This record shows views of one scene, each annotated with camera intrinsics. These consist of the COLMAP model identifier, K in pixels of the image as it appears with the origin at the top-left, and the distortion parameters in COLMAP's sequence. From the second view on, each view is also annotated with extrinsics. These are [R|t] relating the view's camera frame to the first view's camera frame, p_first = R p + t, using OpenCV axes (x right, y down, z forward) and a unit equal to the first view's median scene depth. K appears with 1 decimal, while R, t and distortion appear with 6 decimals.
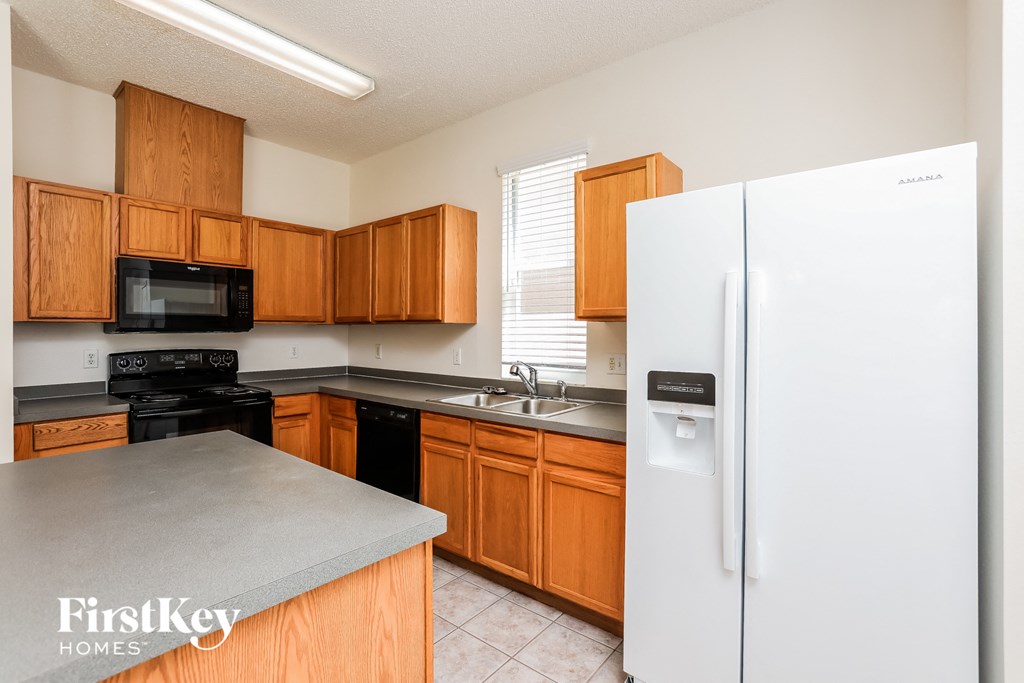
lens RADIAL K [[488.6, 0, 512.0], [0, 488.6, 341.5], [0, 0, 1]] dist [0.000640, 0.000011]
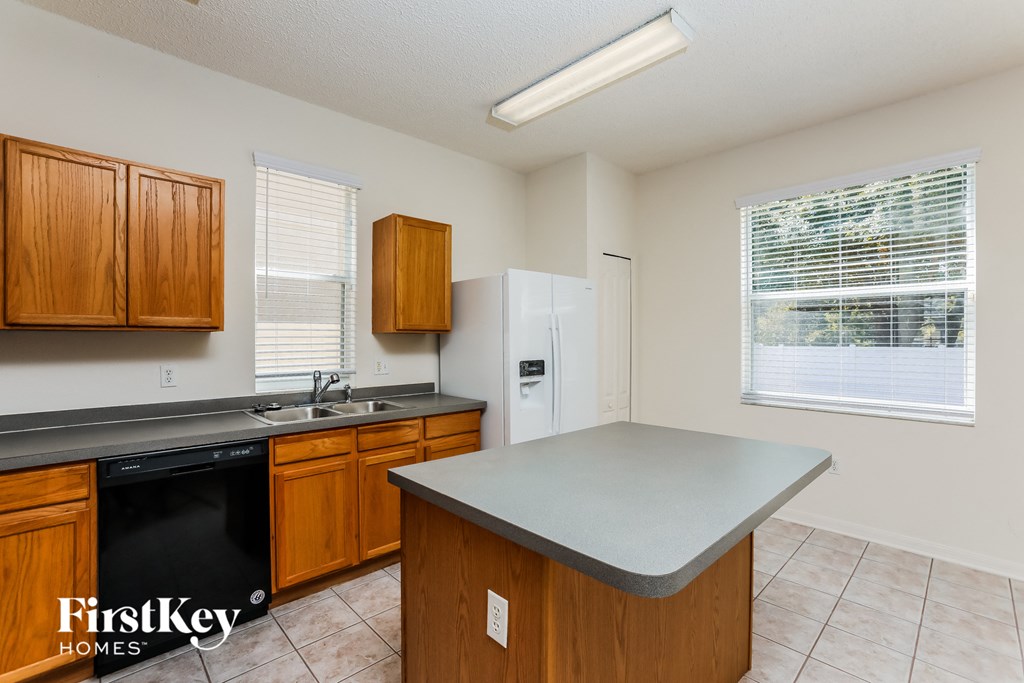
lens RADIAL K [[453.2, 0, 512.0], [0, 453.2, 341.5], [0, 0, 1]] dist [-0.000124, 0.000003]
pose [[0.131573, -0.005262, 0.991292, -1.008892], [0.022872, 0.999736, 0.002271, -0.014854], [-0.991043, 0.022374, 0.131659, 0.554131]]
